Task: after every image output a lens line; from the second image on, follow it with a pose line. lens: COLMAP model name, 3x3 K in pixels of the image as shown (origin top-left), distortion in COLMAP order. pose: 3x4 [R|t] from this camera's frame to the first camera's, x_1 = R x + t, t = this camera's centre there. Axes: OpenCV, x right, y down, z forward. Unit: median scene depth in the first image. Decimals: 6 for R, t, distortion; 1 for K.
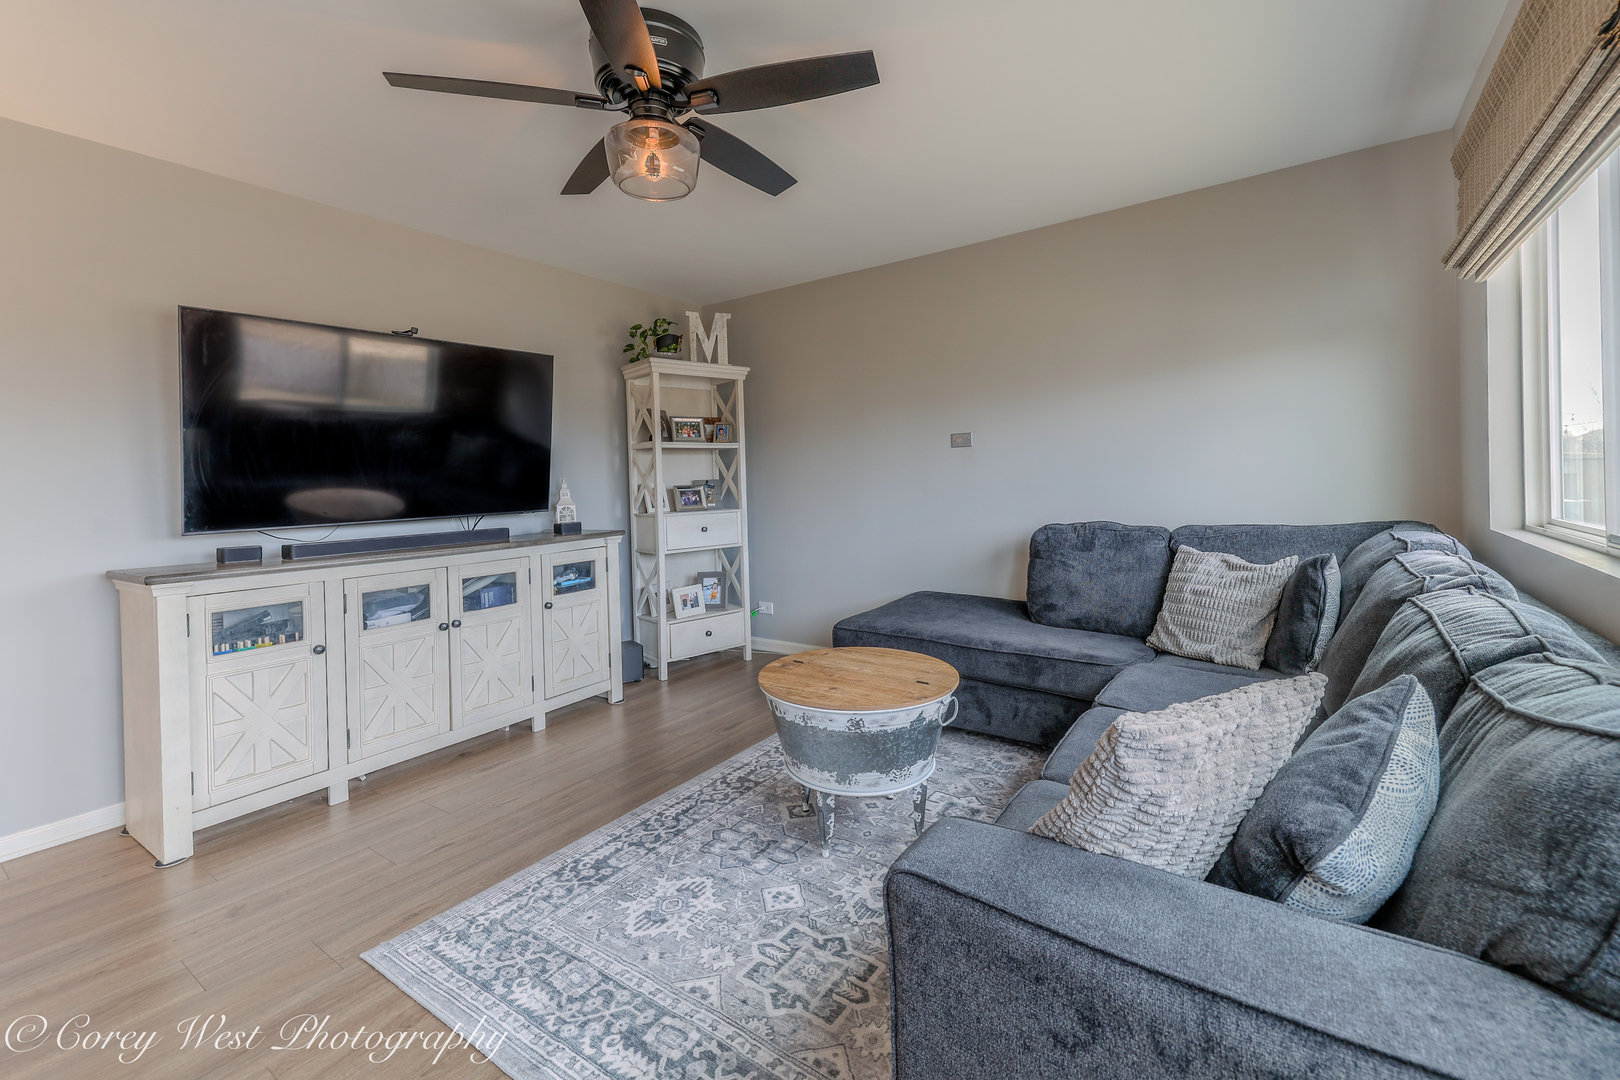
lens RADIAL K [[700.8, 0, 813.3], [0, 700.8, 476.7], [0, 0, 1]] dist [0.022720, -0.000127]
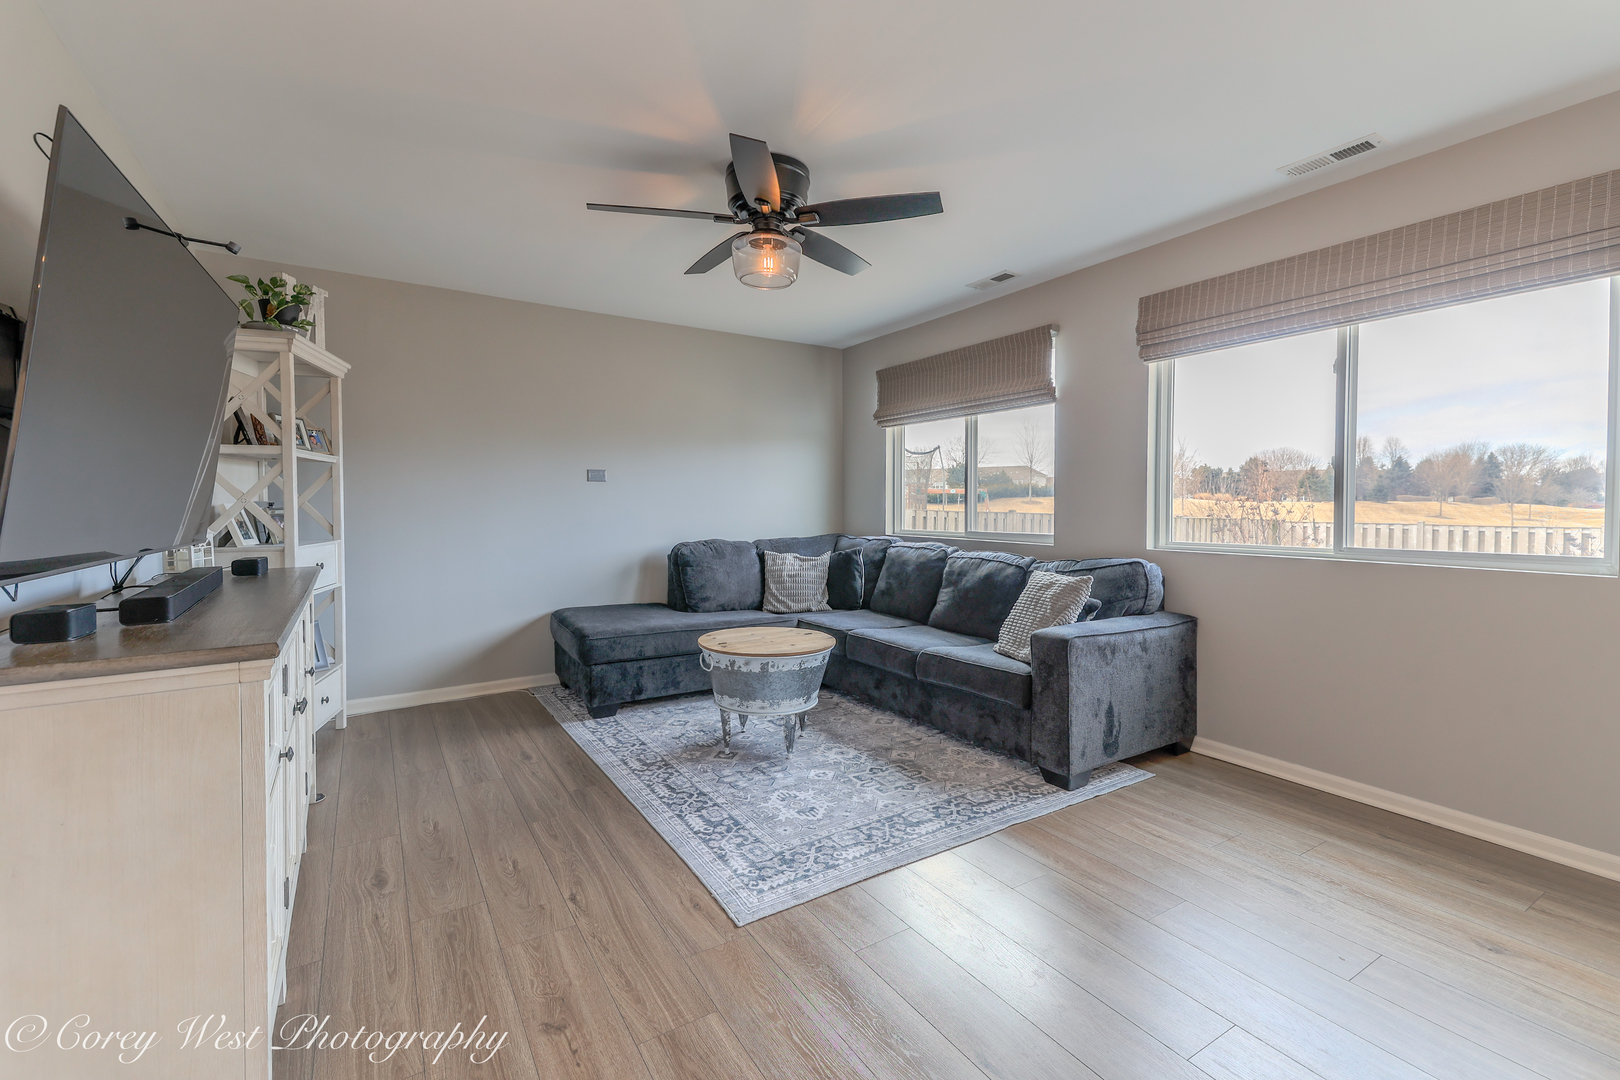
lens RADIAL K [[681.6, 0, 811.6], [0, 681.6, 500.0], [0, 0, 1]] dist [0.022529, -0.000203]
pose [[0.385107, 0.031613, 0.922330, -1.262726], [-0.006278, 0.999480, -0.031636, 0.037551], [-0.922851, 0.006393, 0.385105, 0.384377]]
